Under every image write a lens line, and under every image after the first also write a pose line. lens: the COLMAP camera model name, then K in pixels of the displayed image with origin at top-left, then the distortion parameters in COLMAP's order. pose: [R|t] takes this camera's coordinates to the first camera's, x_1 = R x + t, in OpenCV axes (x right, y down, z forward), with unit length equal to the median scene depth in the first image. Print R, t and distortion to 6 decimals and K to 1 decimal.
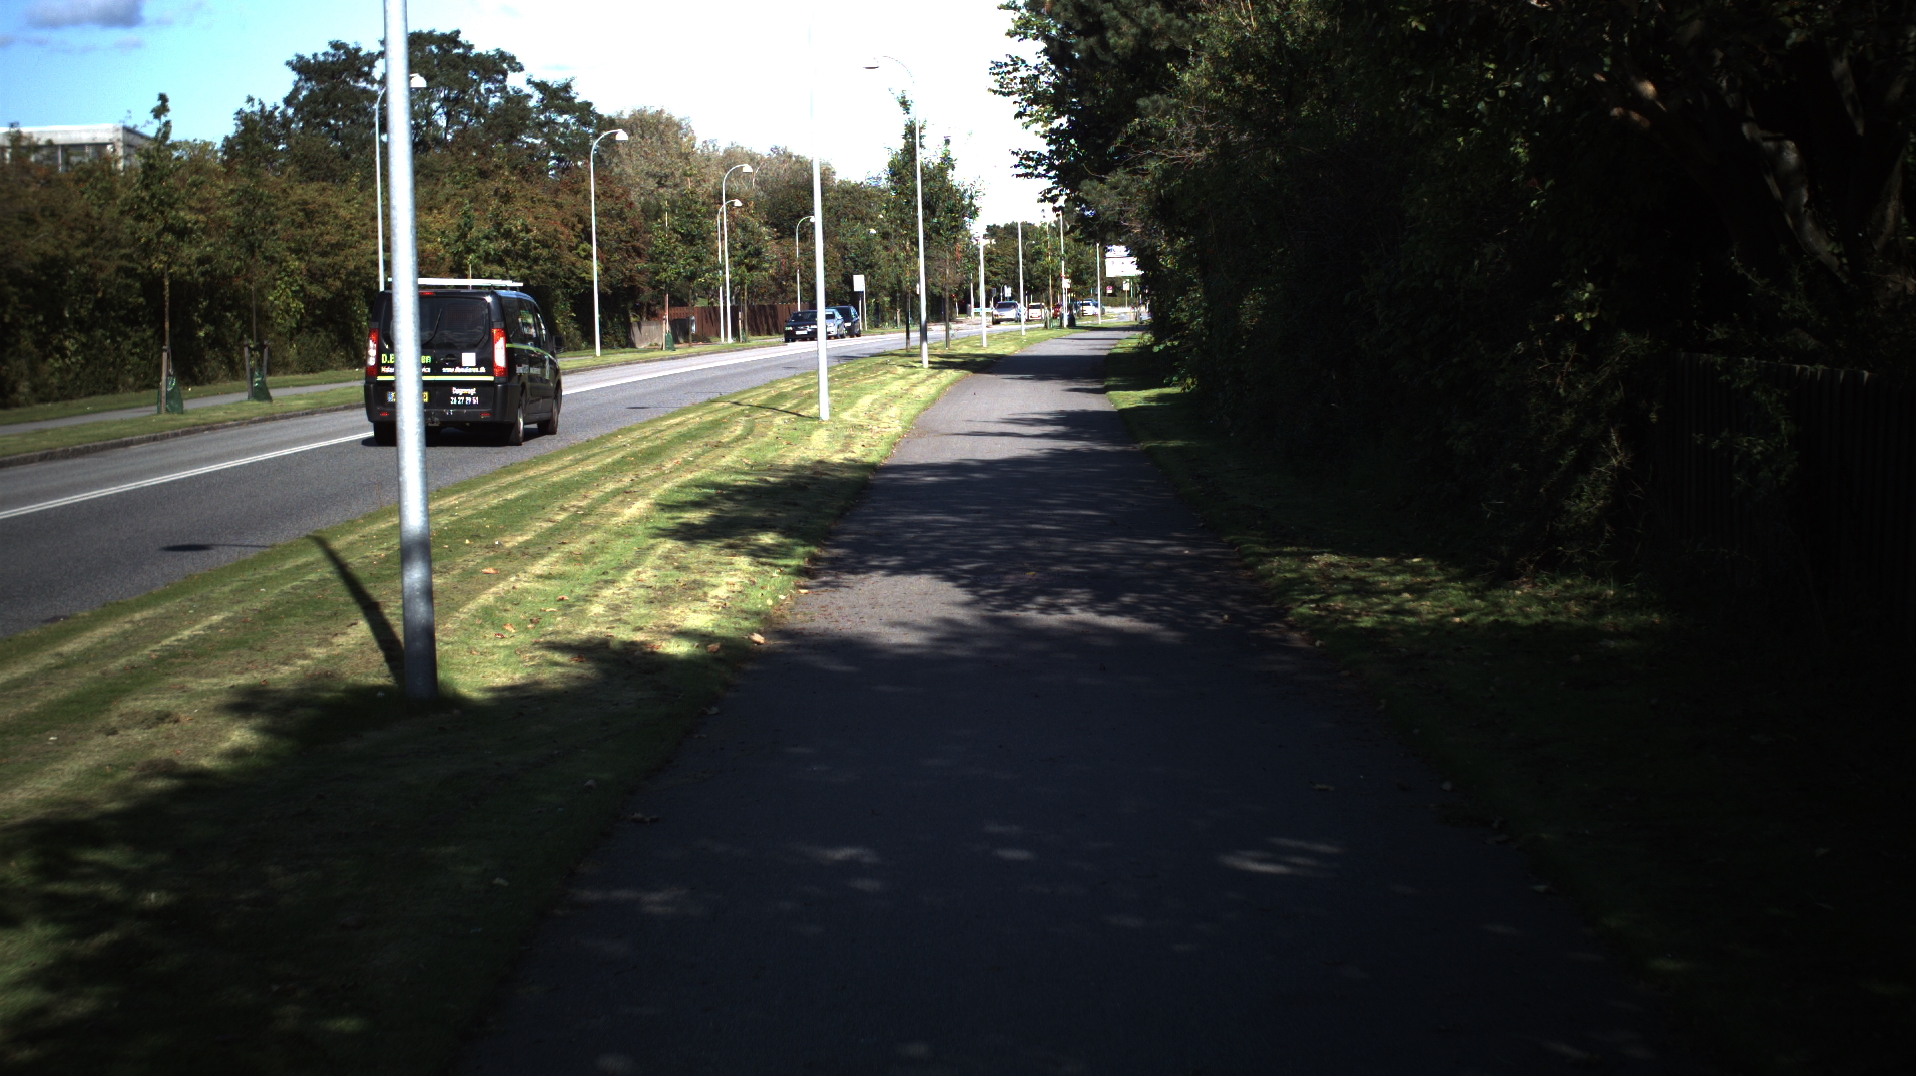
lens RADIAL K [[3882.9, 0, 958.0], [0, 3882.9, 538.0], [0, 0, 1]] dist [-0.292798, 0.221358]
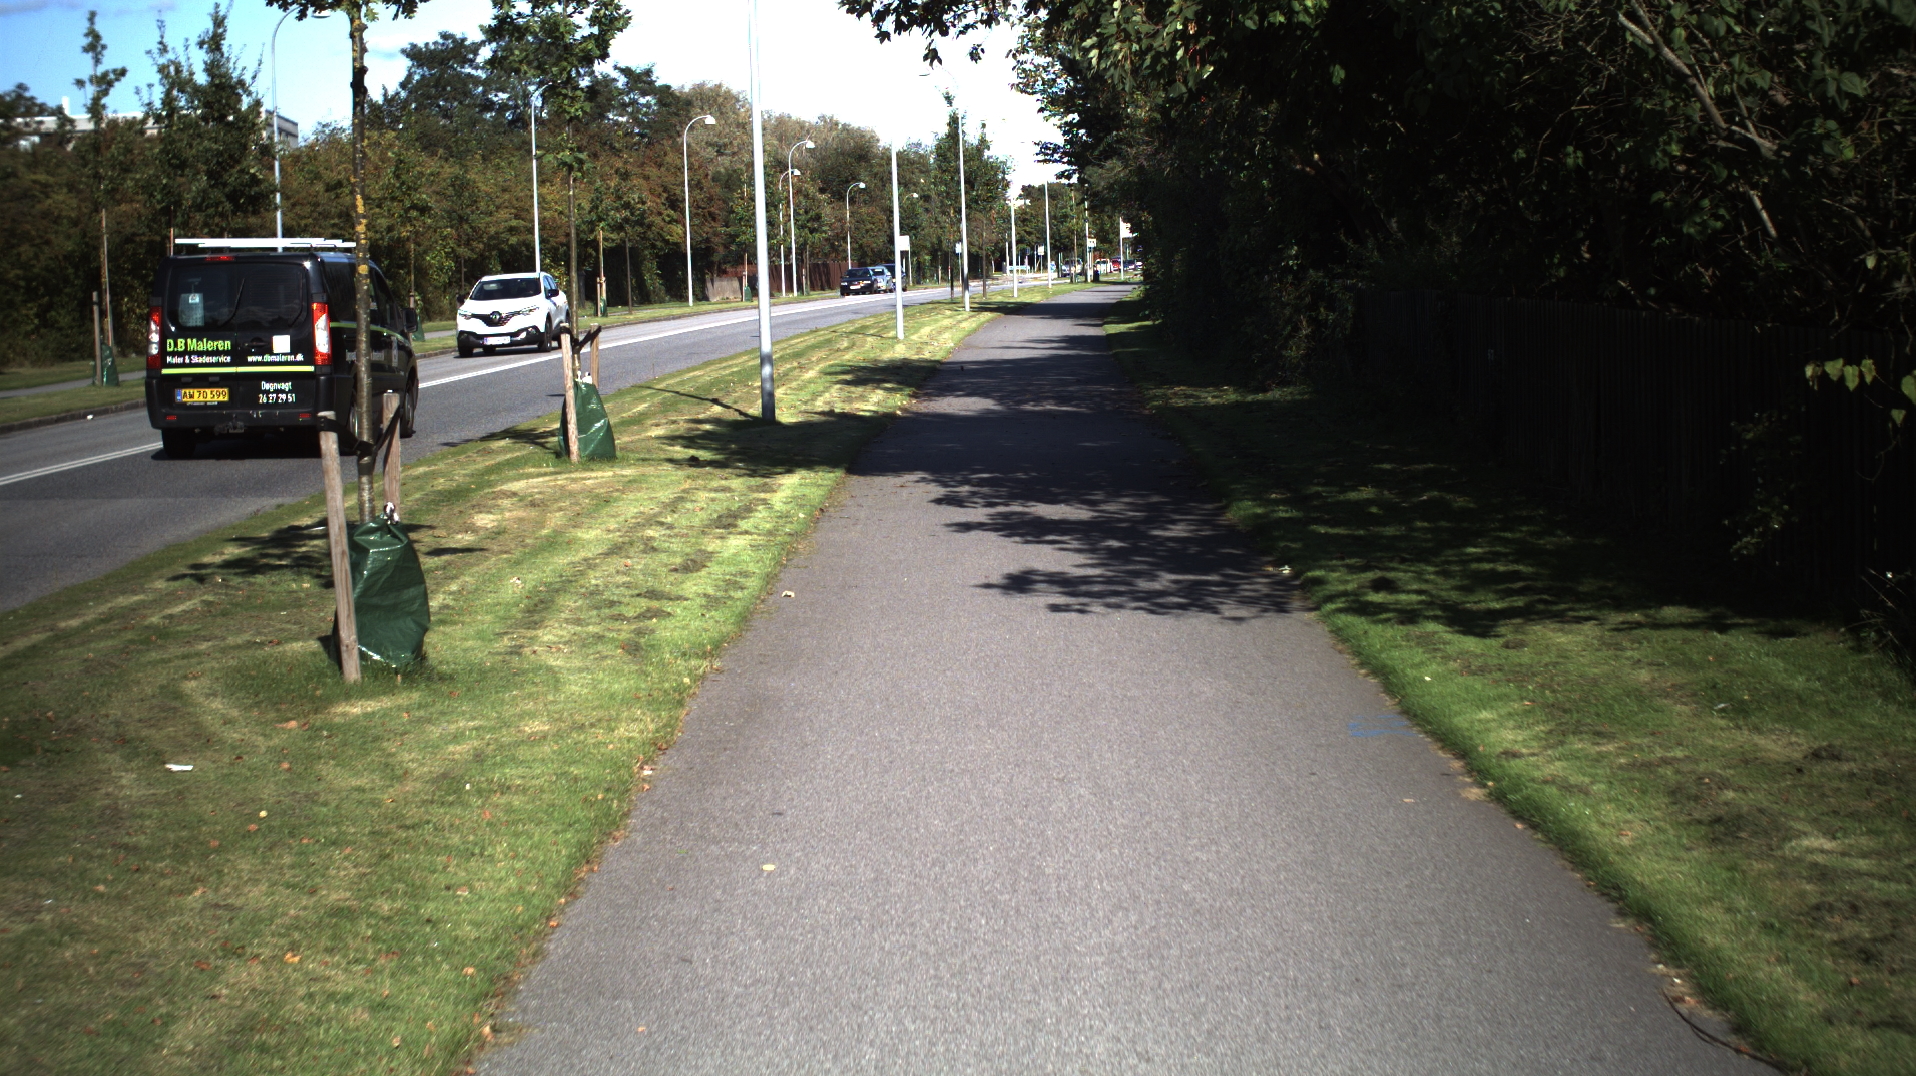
lens RADIAL K [[3882.9, 0, 958.0], [0, 3882.9, 538.0], [0, 0, 1]] dist [-0.292798, 0.221358]
pose [[0.999947, -0.003361, -0.009683, 0.000488], [0.003465, 0.999937, 0.010645, 0.014487], [0.009647, -0.010678, 0.999896, -0.231458]]
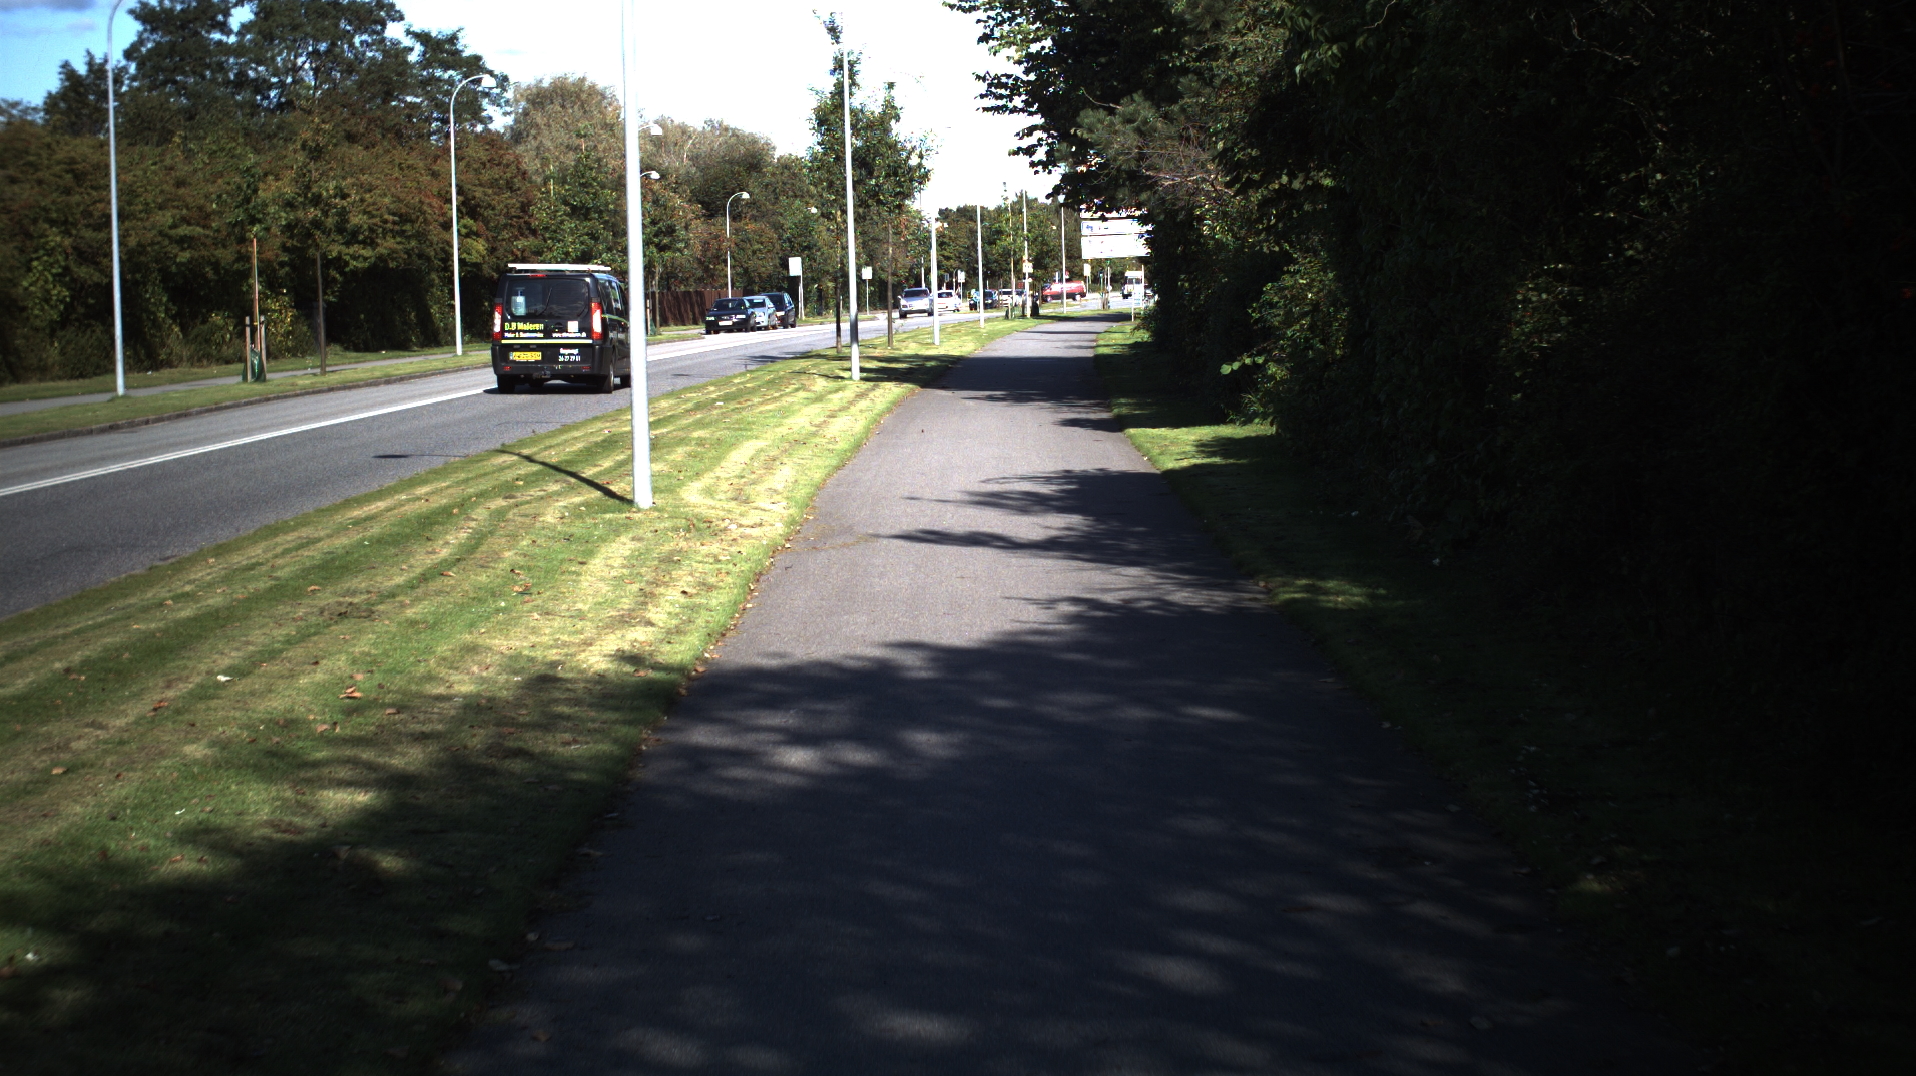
lens RADIAL K [[3882.9, 0, 958.0], [0, 3882.9, 538.0], [0, 0, 1]] dist [-0.292798, 0.221358]
pose [[0.999920, 0.001303, 0.012557, 0.001408], [-0.001350, 0.999992, 0.003718, -0.014457], [-0.012552, -0.003735, 0.999914, 0.232883]]
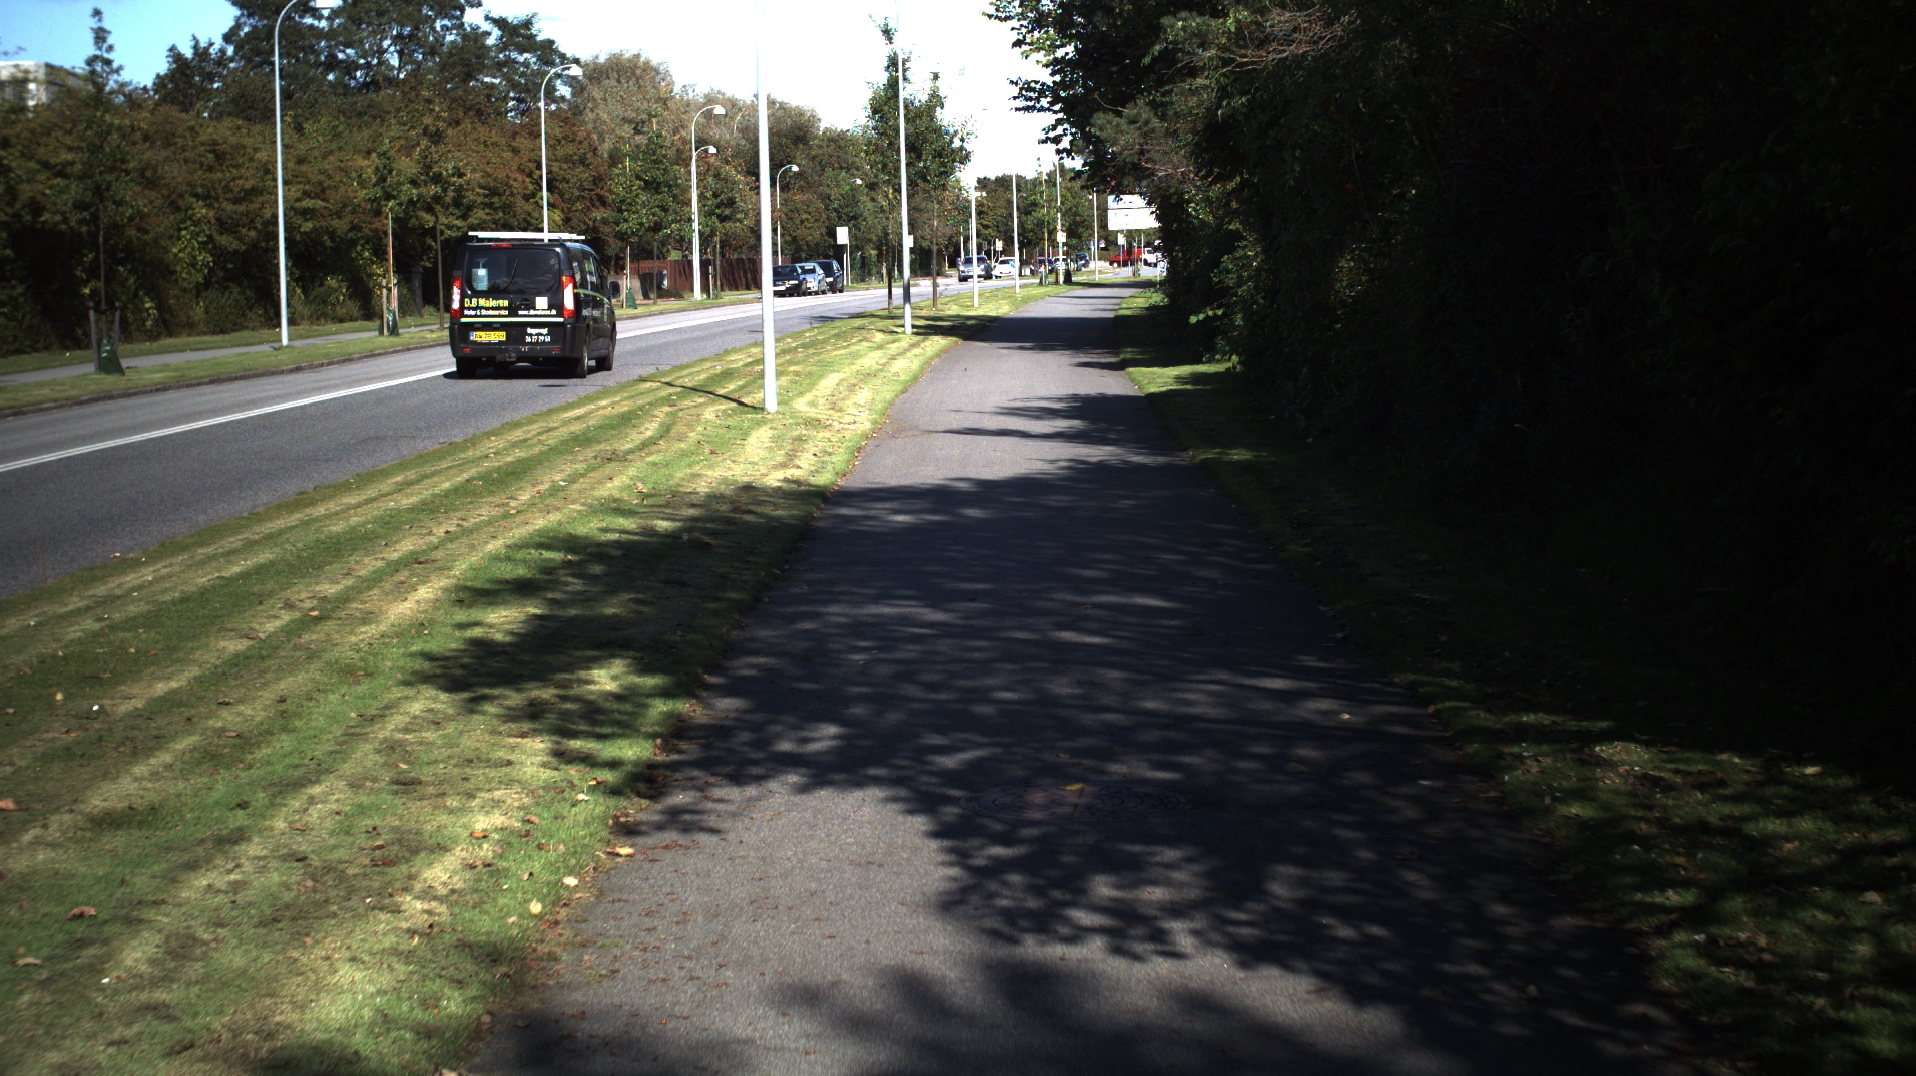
lens RADIAL K [[3882.9, 0, 958.0], [0, 3882.9, 538.0], [0, 0, 1]] dist [-0.292798, 0.221358]
pose [[0.999986, 0.004371, 0.002895, 0.000322], [-0.004406, 0.999918, 0.012060, -0.007605], [-0.002842, -0.012072, 0.999923, 0.117141]]
